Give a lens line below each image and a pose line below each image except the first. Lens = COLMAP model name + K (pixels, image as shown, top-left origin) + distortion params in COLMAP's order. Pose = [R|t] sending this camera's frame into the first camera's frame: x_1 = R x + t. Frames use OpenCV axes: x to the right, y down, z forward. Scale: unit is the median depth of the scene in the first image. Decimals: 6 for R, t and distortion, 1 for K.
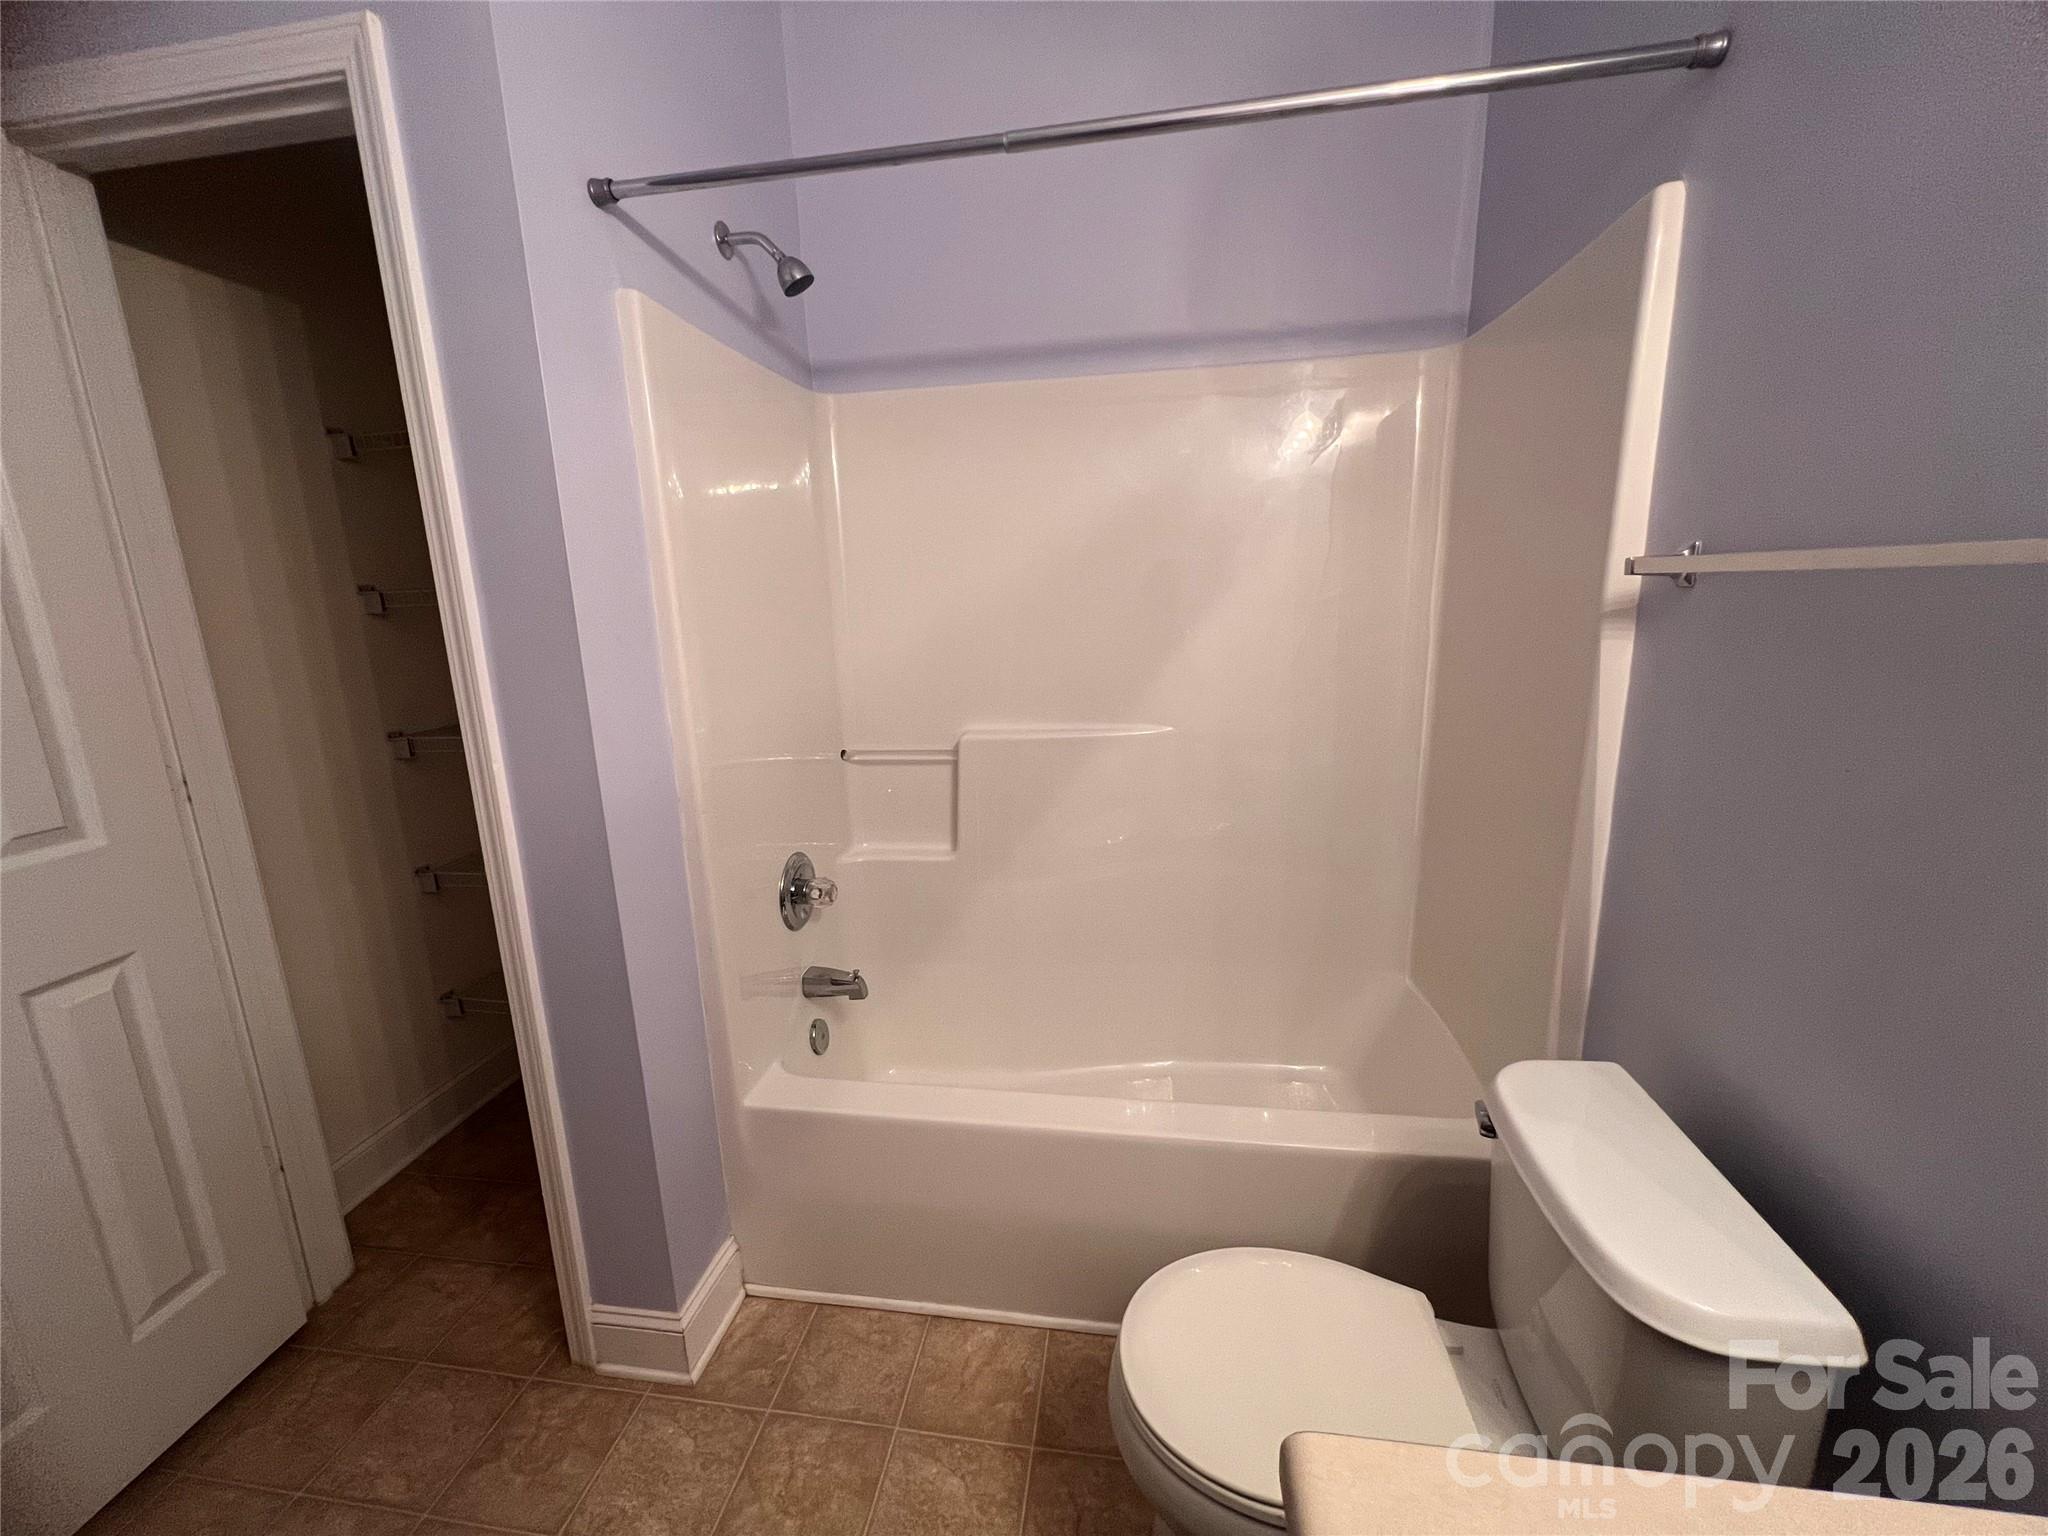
lens RADIAL K [[821.1, 0, 1018.2], [0, 821.1, 766.9], [0, 0, 1]] dist [-0.000929, 0.000199]
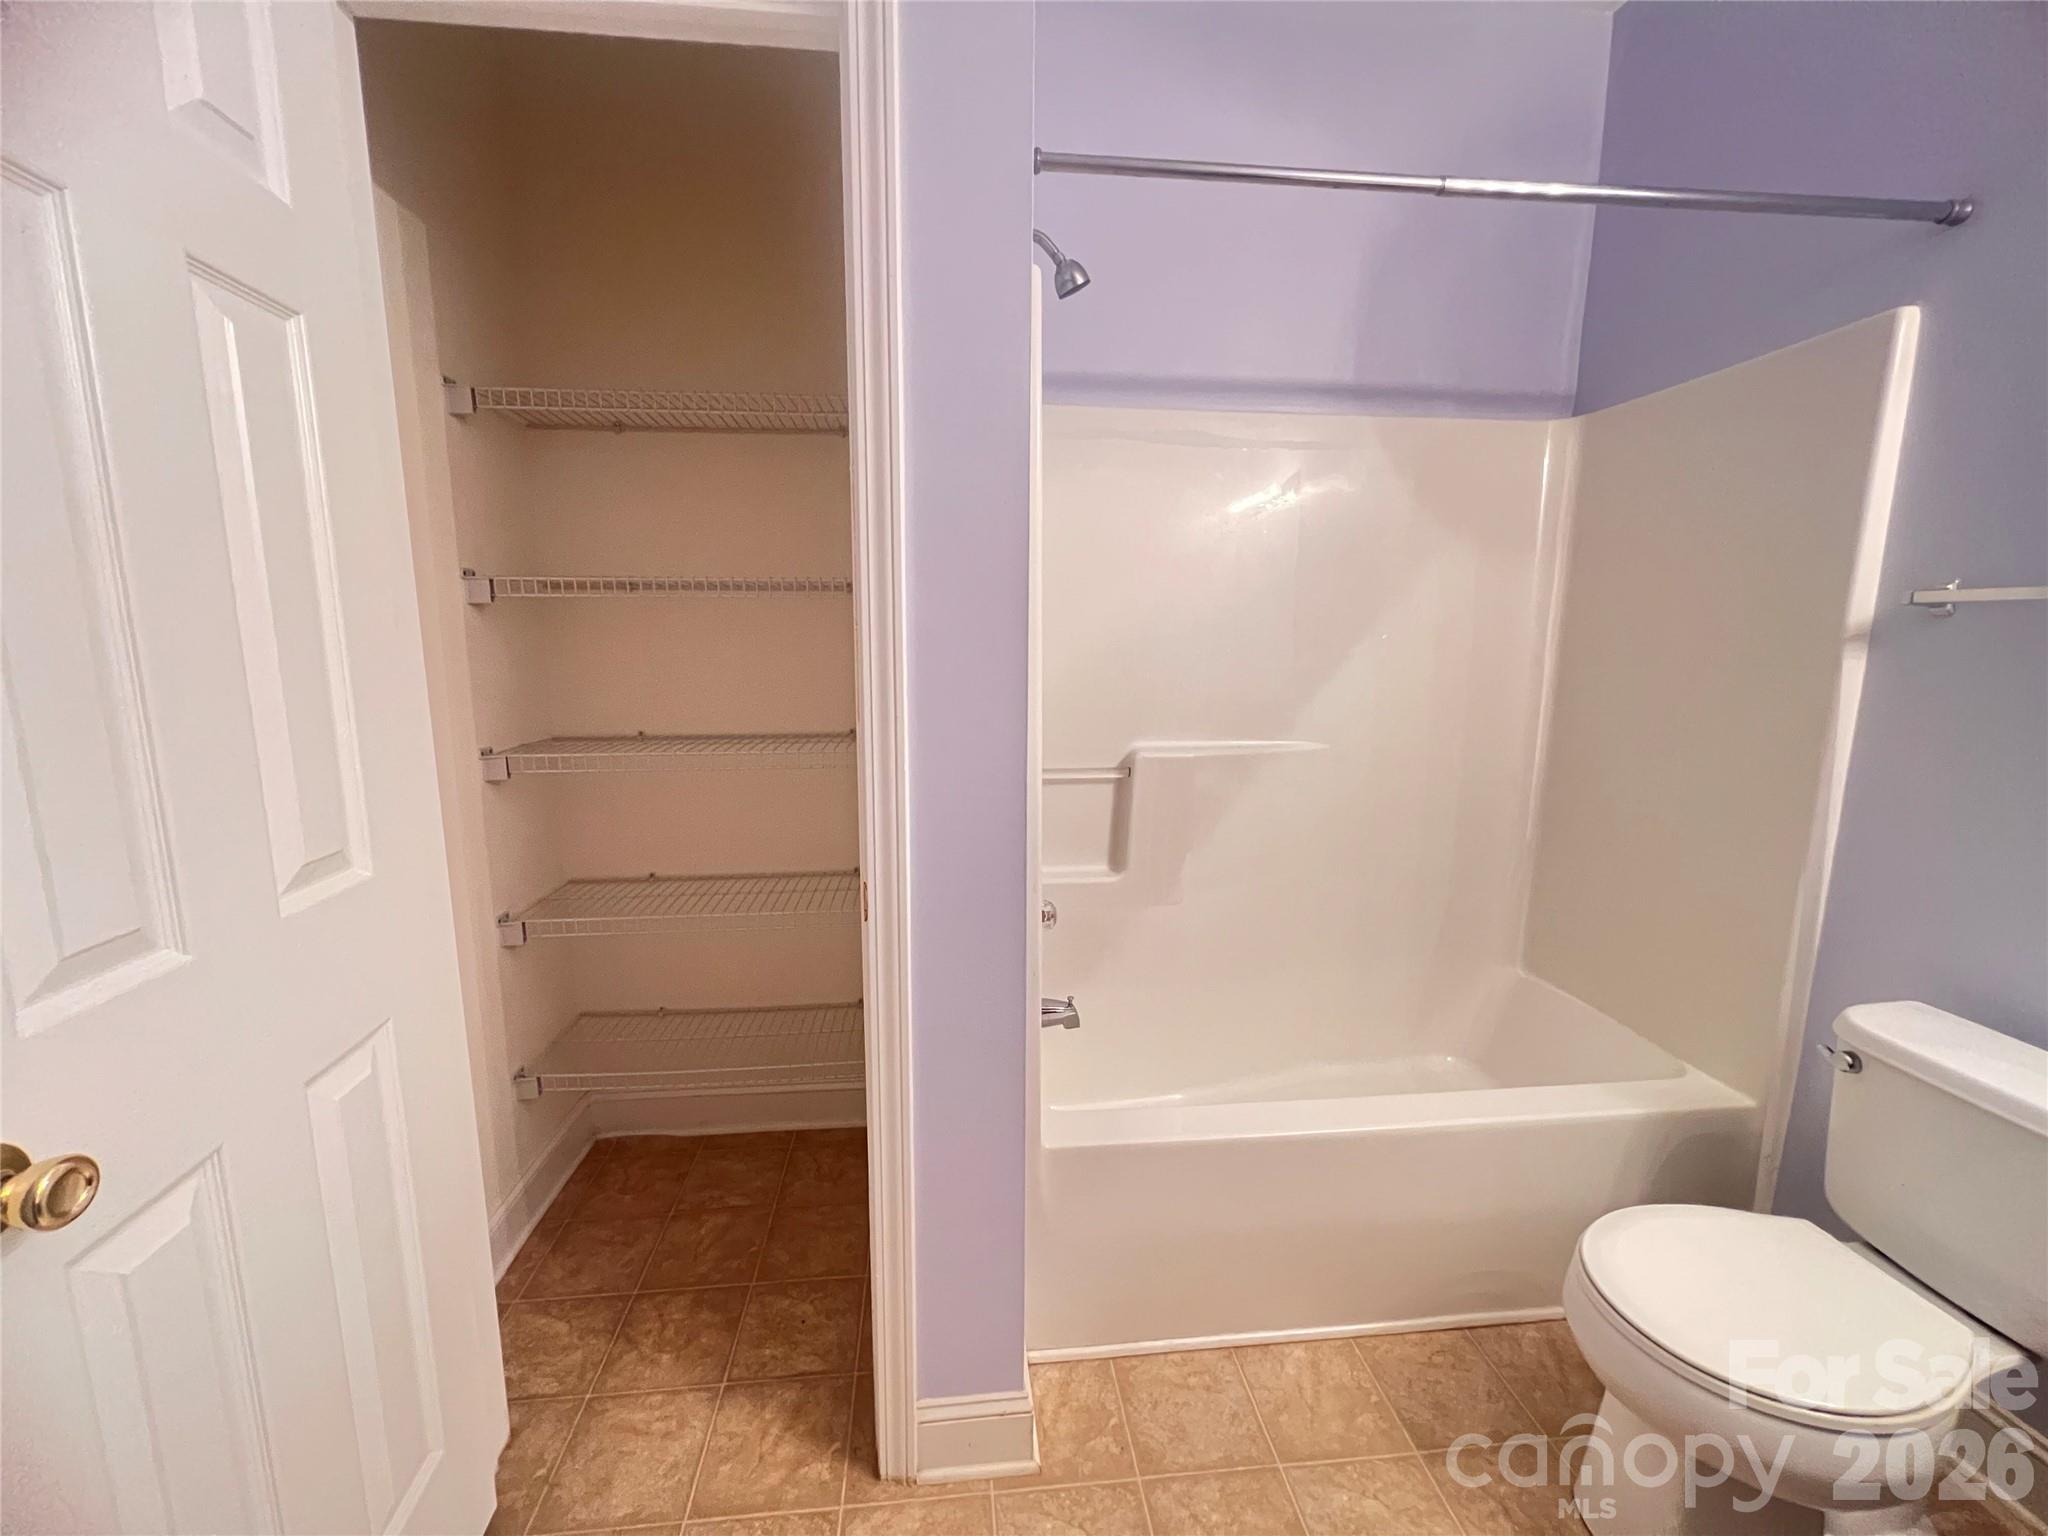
lens RADIAL K [[825.7, 0, 1011.5], [0, 825.7, 766.7], [0, 0, 1]] dist [0.000358, 0.000001]
pose [[0.967048, -0.004263, 0.254559, -0.625809], [0.018373, 0.998421, -0.053076, 0.038398], [-0.253931, 0.056004, 0.965600, 0.098939]]
